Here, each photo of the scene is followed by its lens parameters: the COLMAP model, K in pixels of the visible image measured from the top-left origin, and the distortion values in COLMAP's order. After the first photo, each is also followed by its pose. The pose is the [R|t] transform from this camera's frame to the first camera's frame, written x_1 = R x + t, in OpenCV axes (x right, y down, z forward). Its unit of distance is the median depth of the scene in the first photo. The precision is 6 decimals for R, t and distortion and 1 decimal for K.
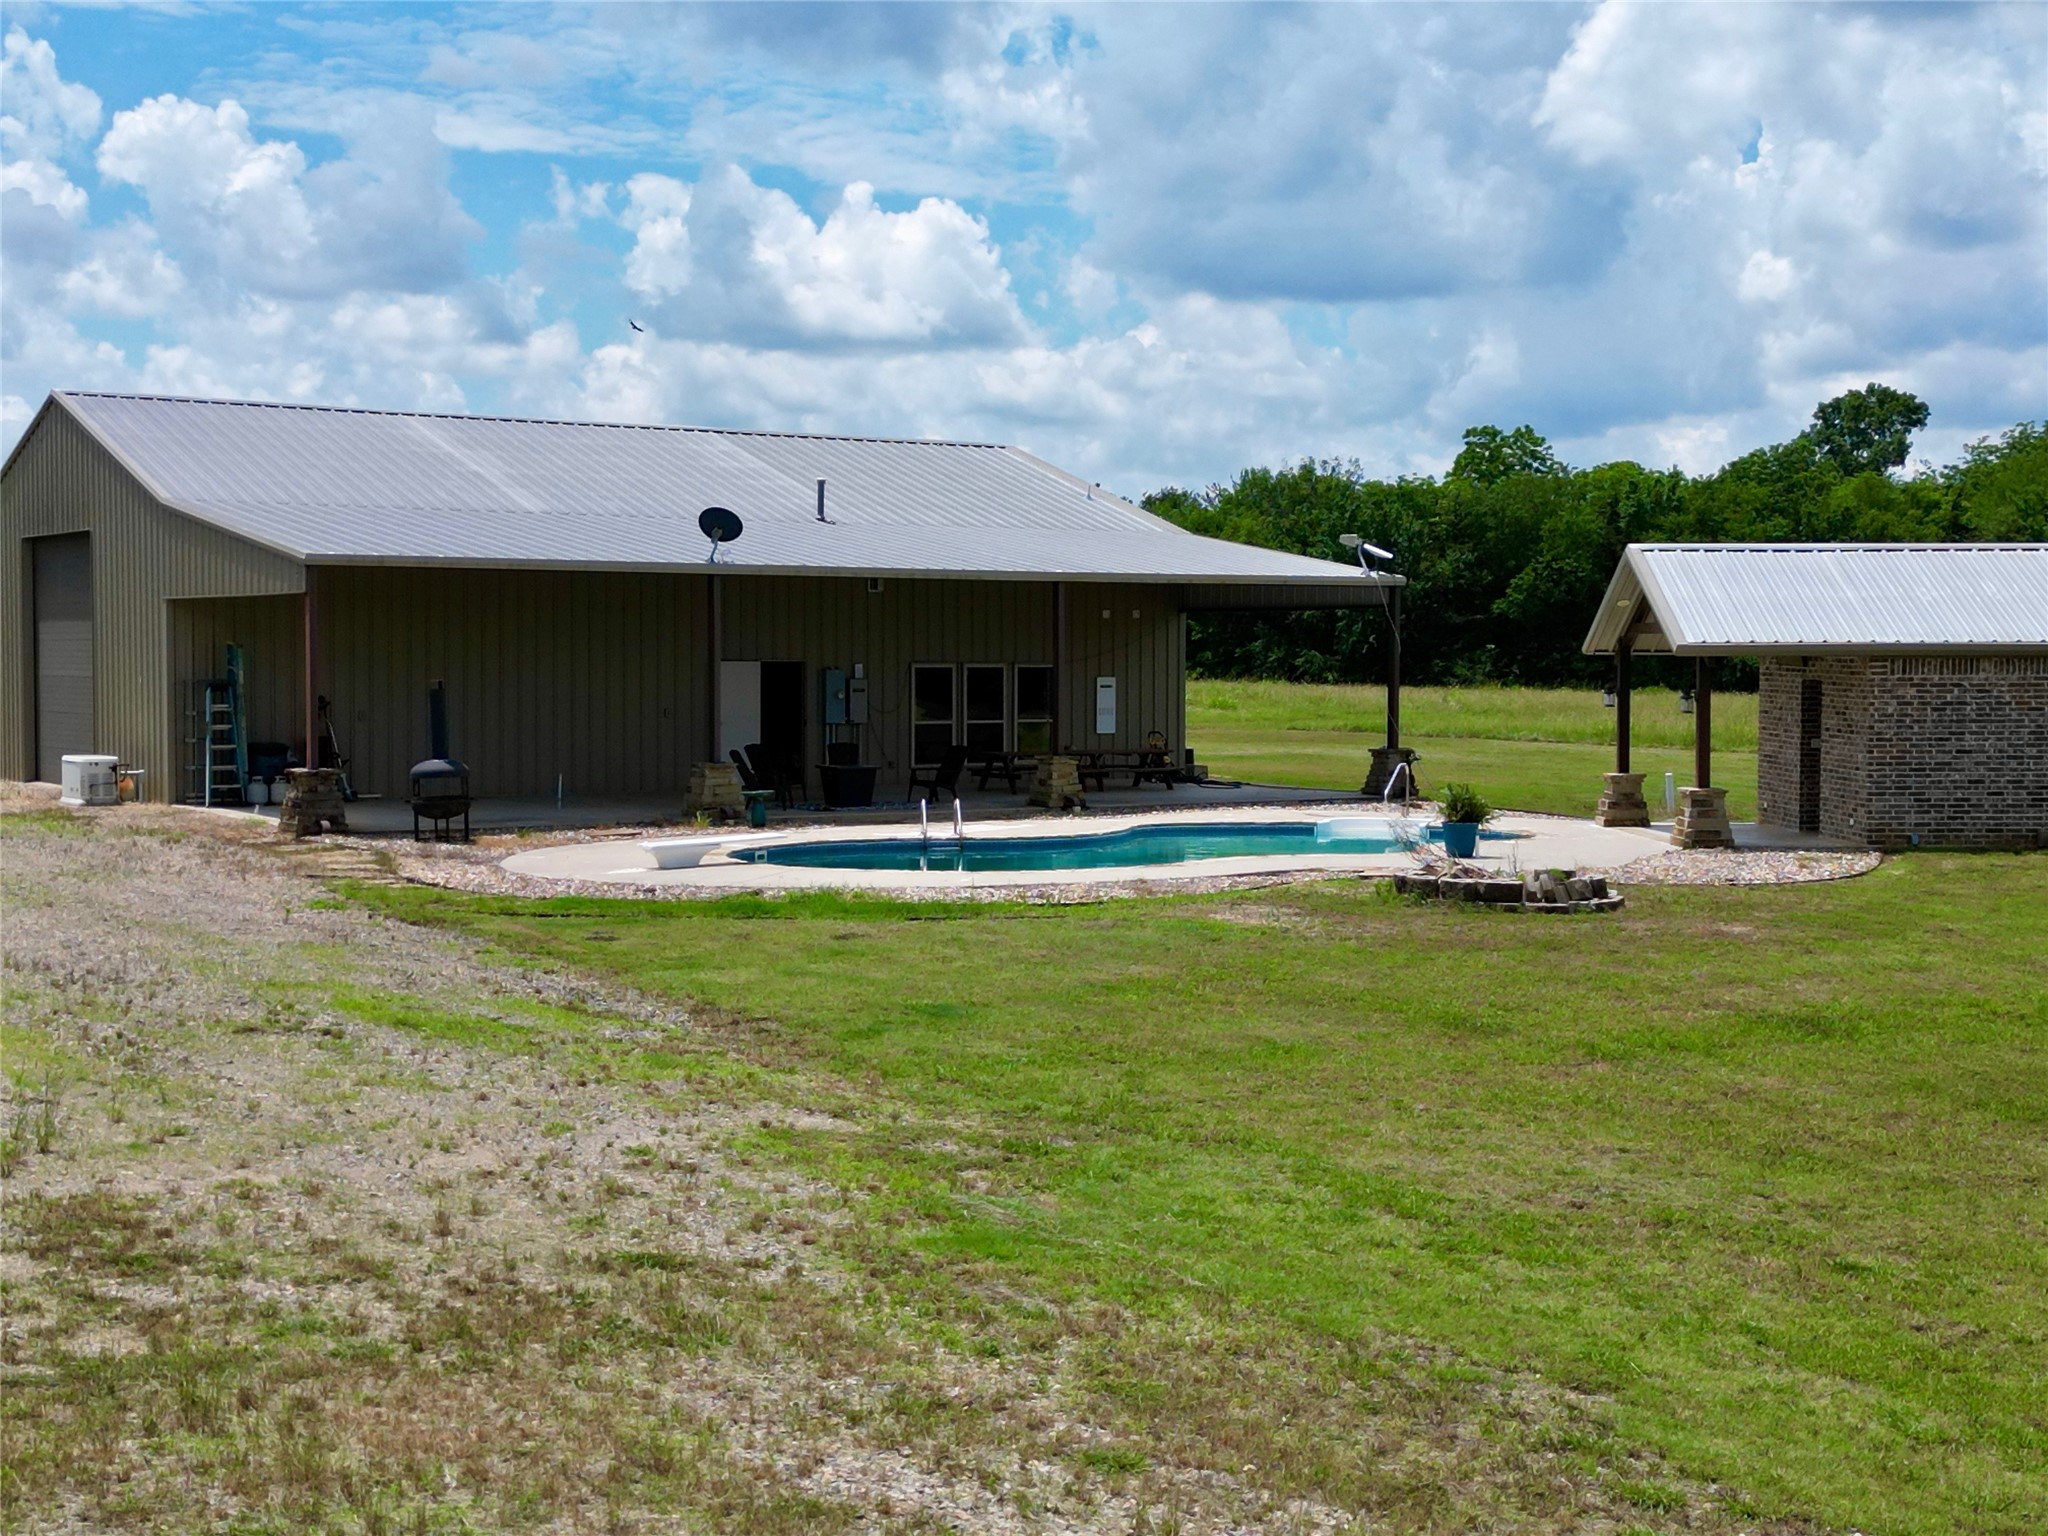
lens RADIAL K [[2868.2, 0, 1024.0], [0, 2868.2, 768.0], [0, 0, 1]] dist [0.197741, -0.810080]
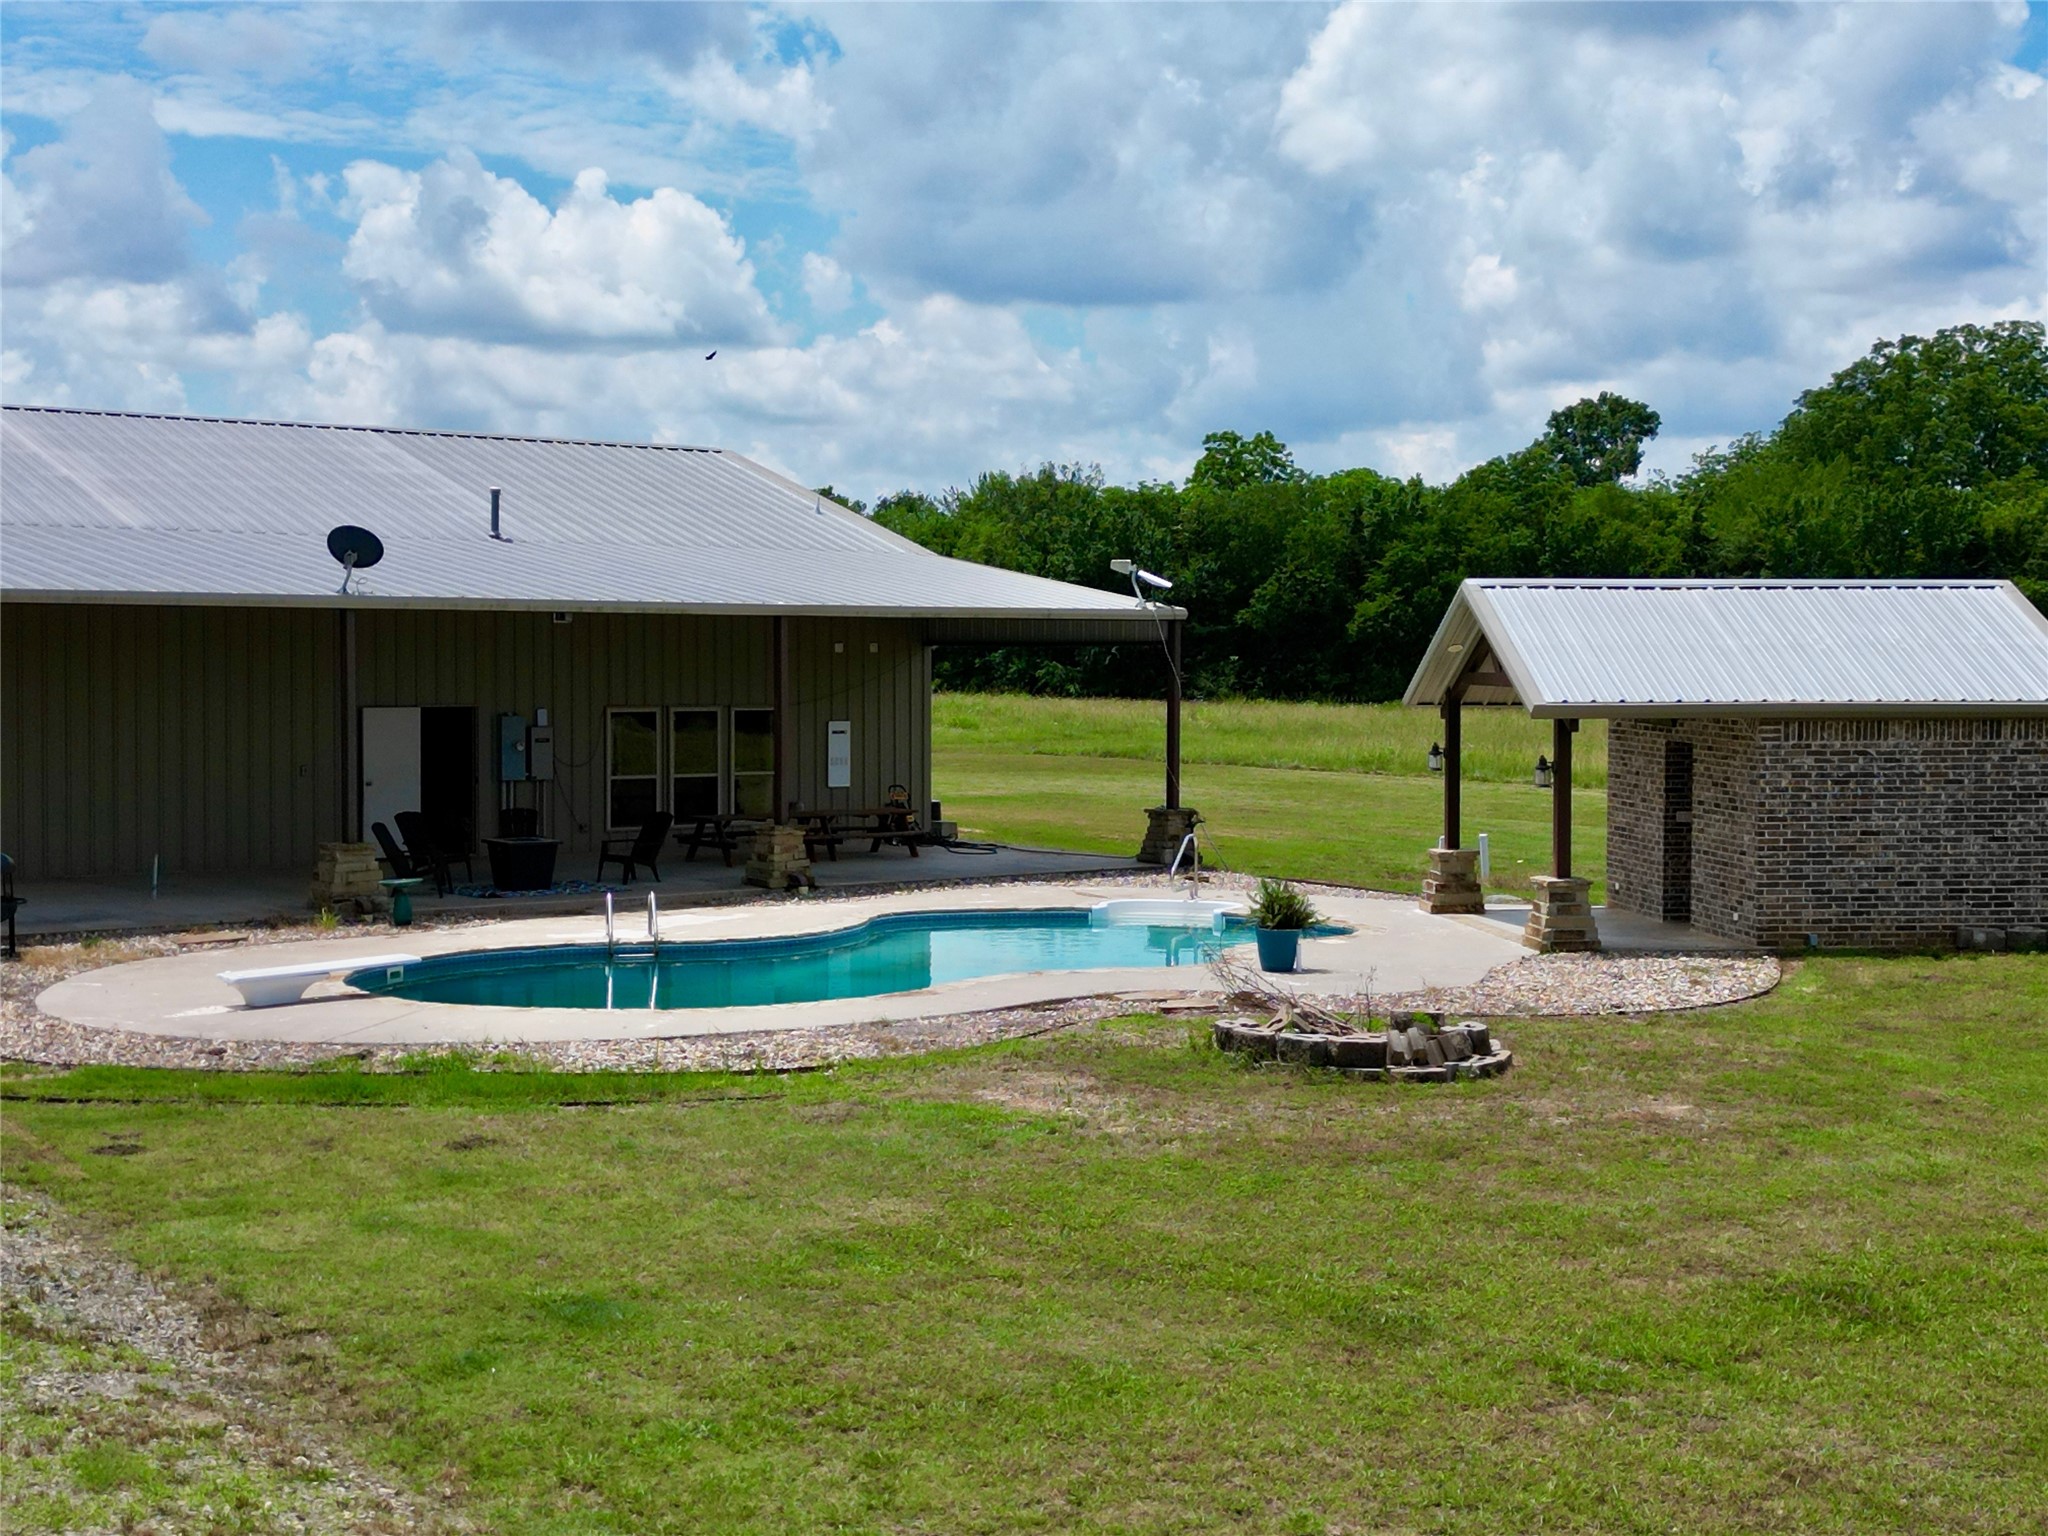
lens RADIAL K [[2868.2, 0, 1024.0], [0, 2868.2, 768.0], [0, 0, 1]] dist [0.197741, -0.810080]
pose [[0.995752, -0.001803, 0.092056, 0.005180], [0.001832, 0.999998, -0.000238, -0.019352], [-0.092055, 0.000405, 0.995754, 0.155065]]
